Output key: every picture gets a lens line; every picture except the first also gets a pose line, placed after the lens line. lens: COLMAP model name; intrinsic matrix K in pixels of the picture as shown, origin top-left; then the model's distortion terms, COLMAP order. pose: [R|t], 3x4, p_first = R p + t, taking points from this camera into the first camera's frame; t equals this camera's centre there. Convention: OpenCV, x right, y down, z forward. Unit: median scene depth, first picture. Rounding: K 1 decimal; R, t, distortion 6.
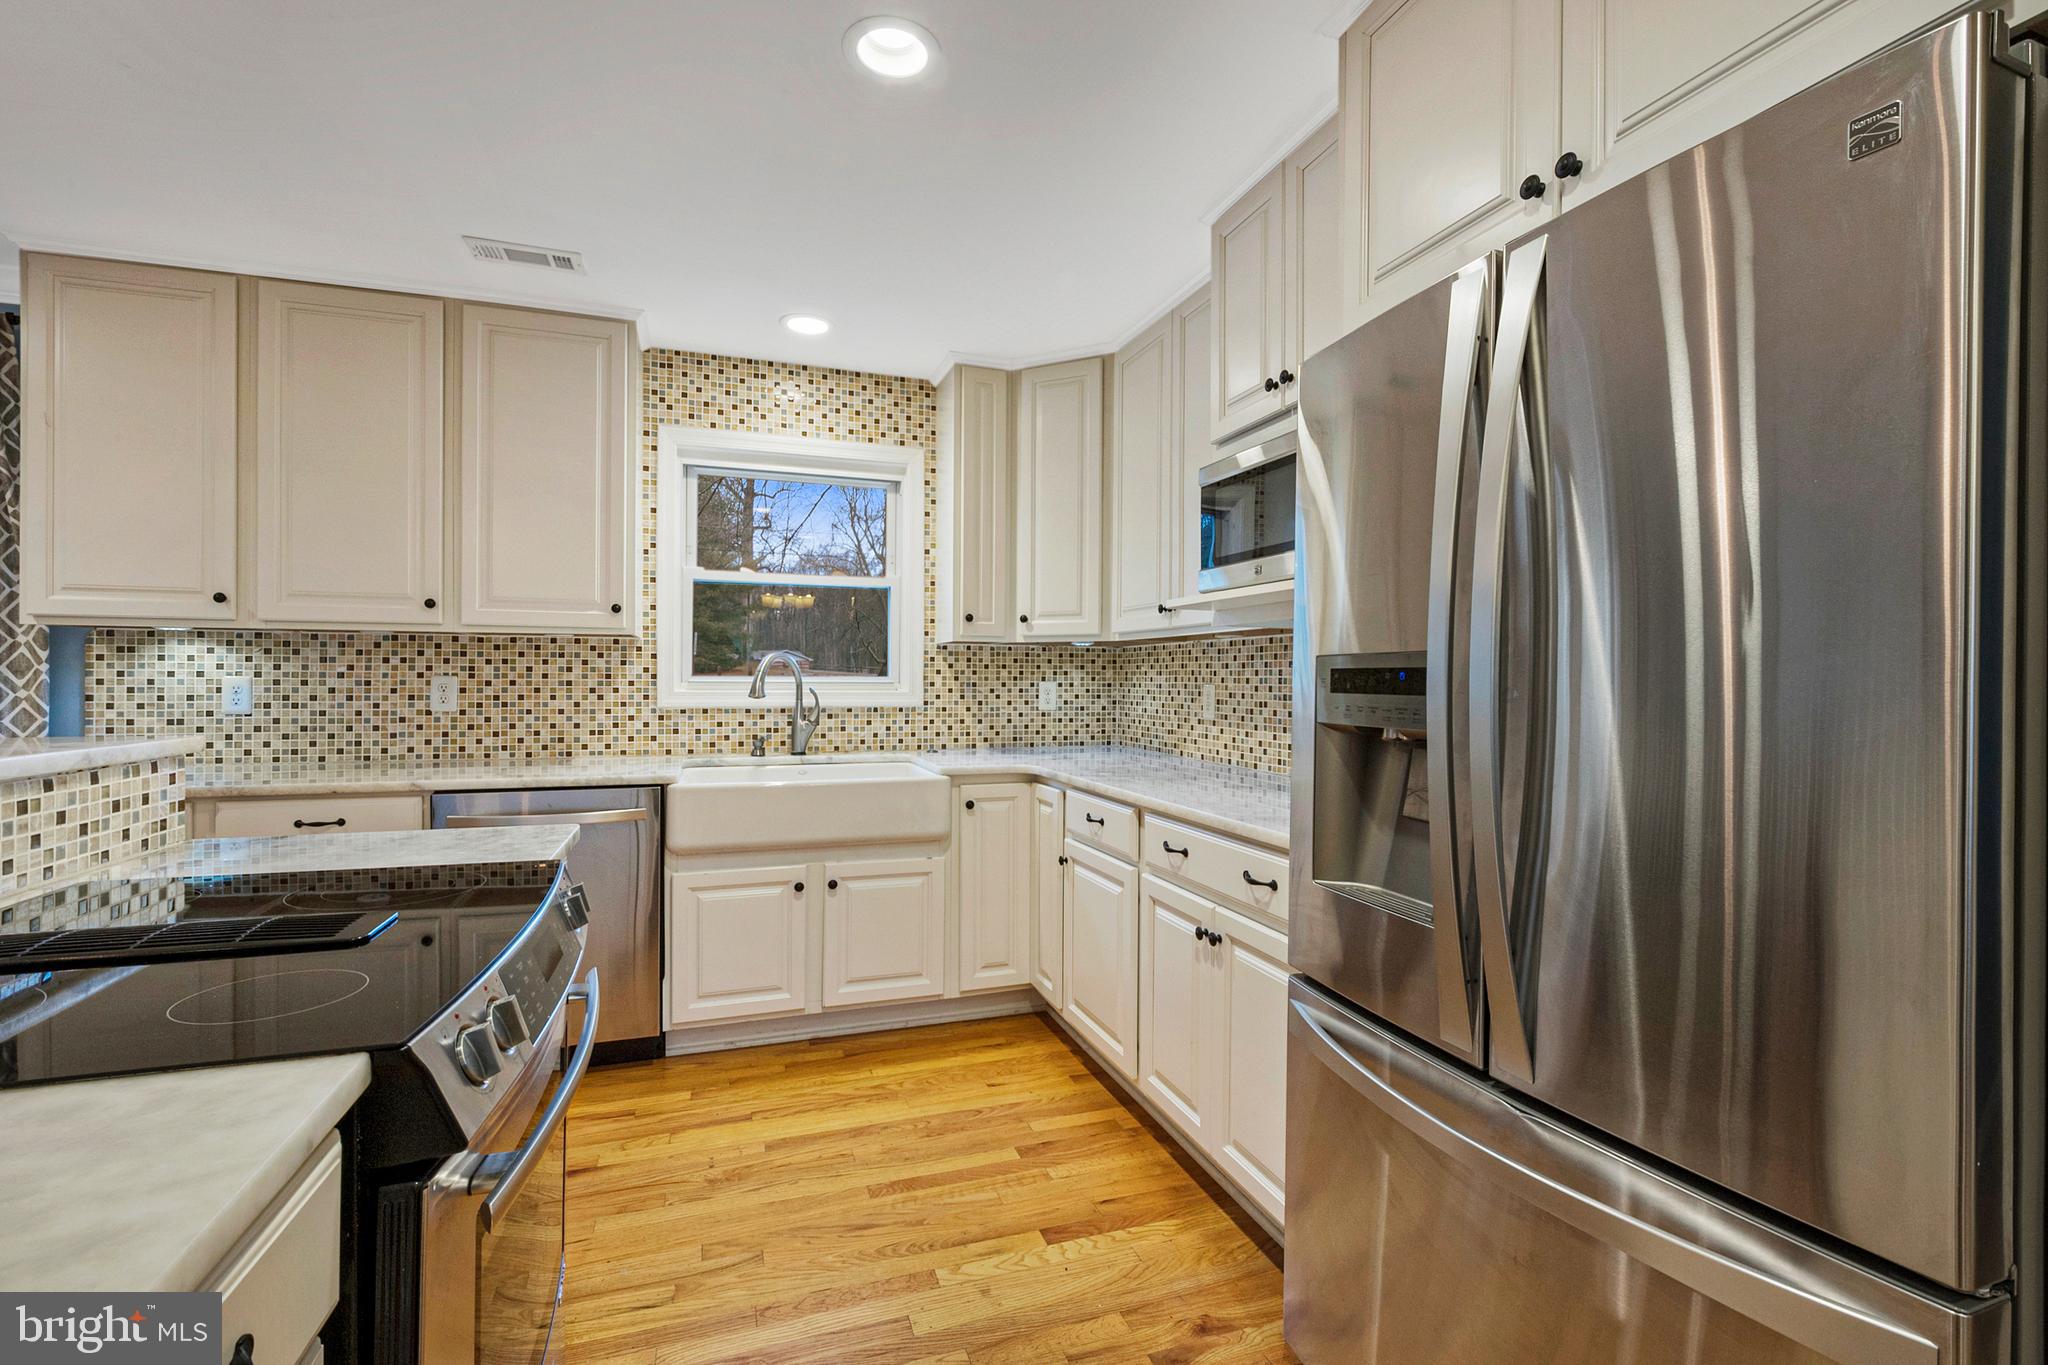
lens RADIAL K [[907.5, 0, 1022.7], [0, 907.5, 674.4], [0, 0, 1]] dist [0.003305, -0.002641]
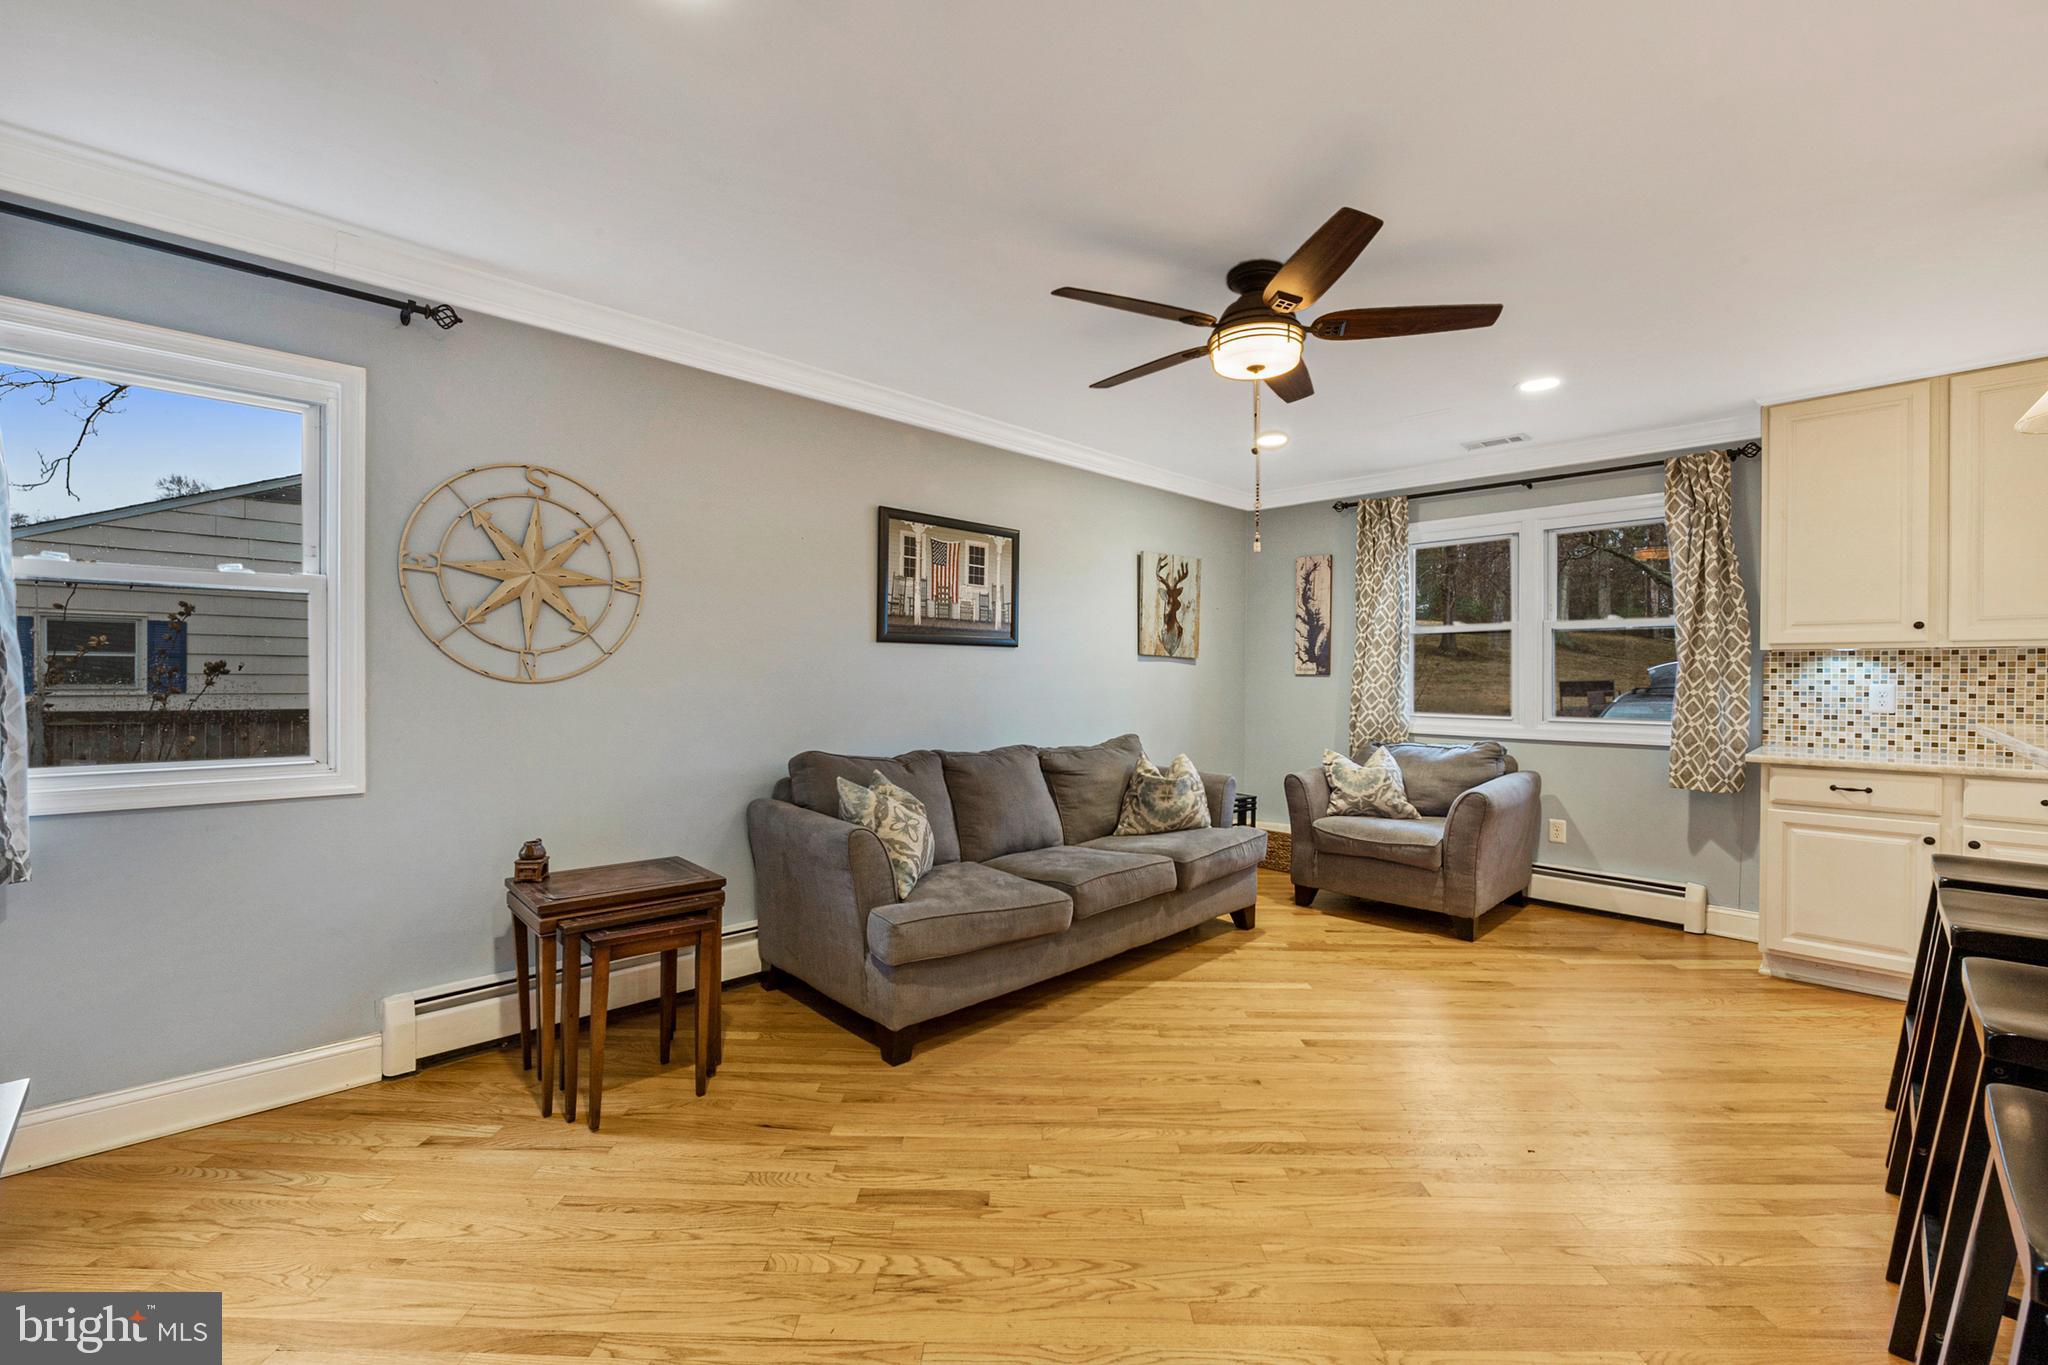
lens RADIAL K [[829.1, 0, 1029.3], [0, 829.1, 691.5], [0, 0, 1]] dist [-0.012041, -0.000043]
pose [[0.435444, 0.012000, -0.900136, -0.332422], [0.000344, 0.999909, 0.013496, -0.003657], [0.900216, -0.006186, 0.435400, -0.608327]]
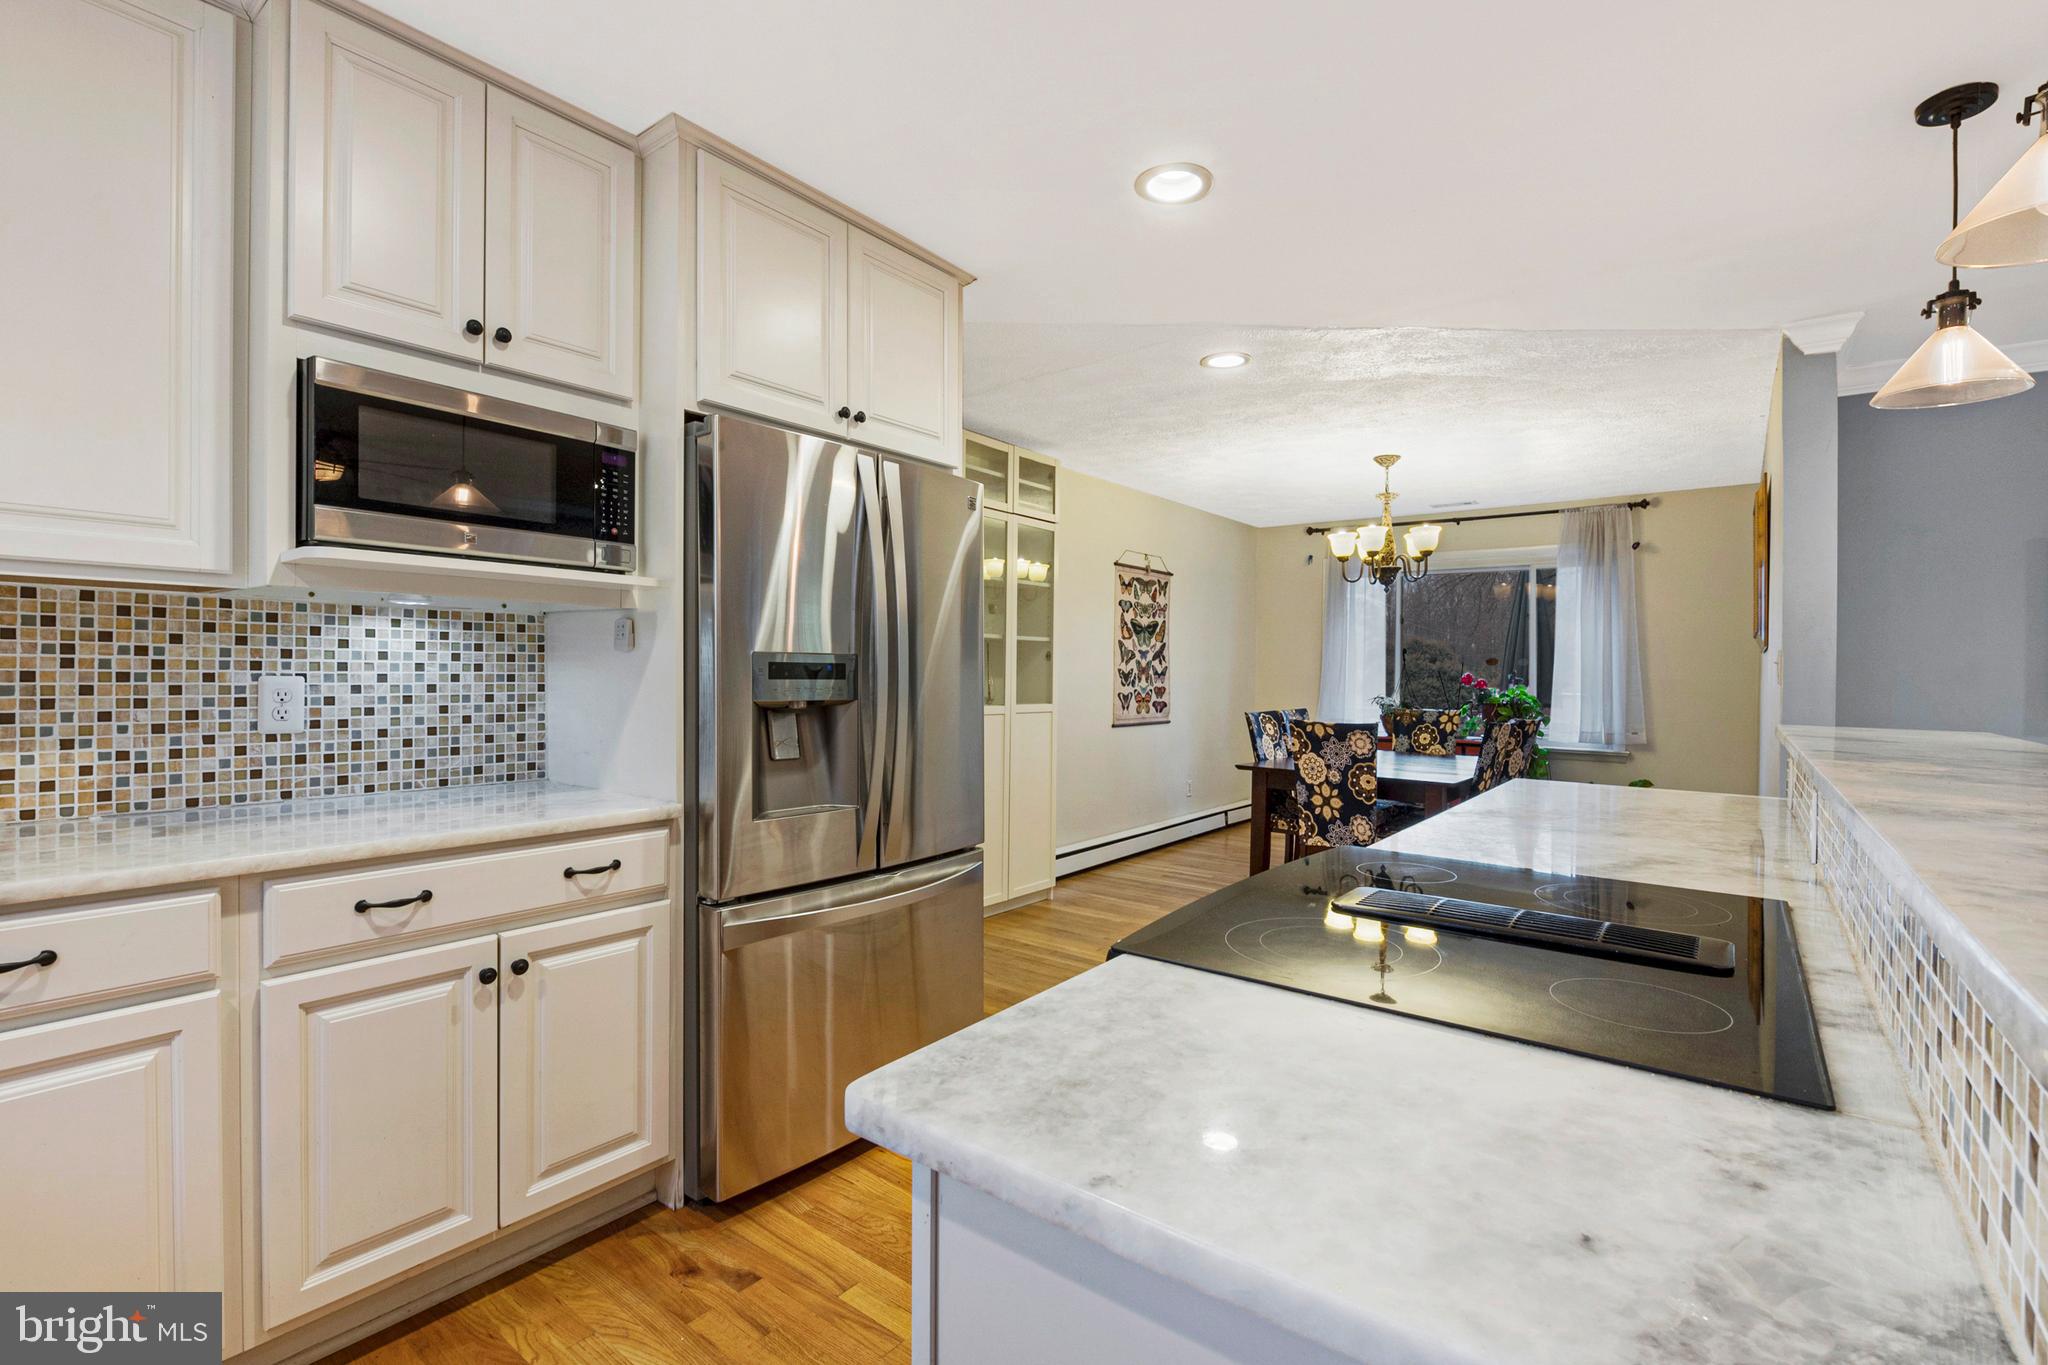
lens RADIAL K [[916.8, 0, 1029.7], [0, 916.8, 671.2], [0, 0, 1]] dist [-0.010673, -0.000457]
pose [[-0.557257, -0.011031, 0.830267, -0.515286], [-0.018520, 0.999828, 0.000854, 0.000315], [-0.830134, -0.014901, -0.557365, 0.718916]]
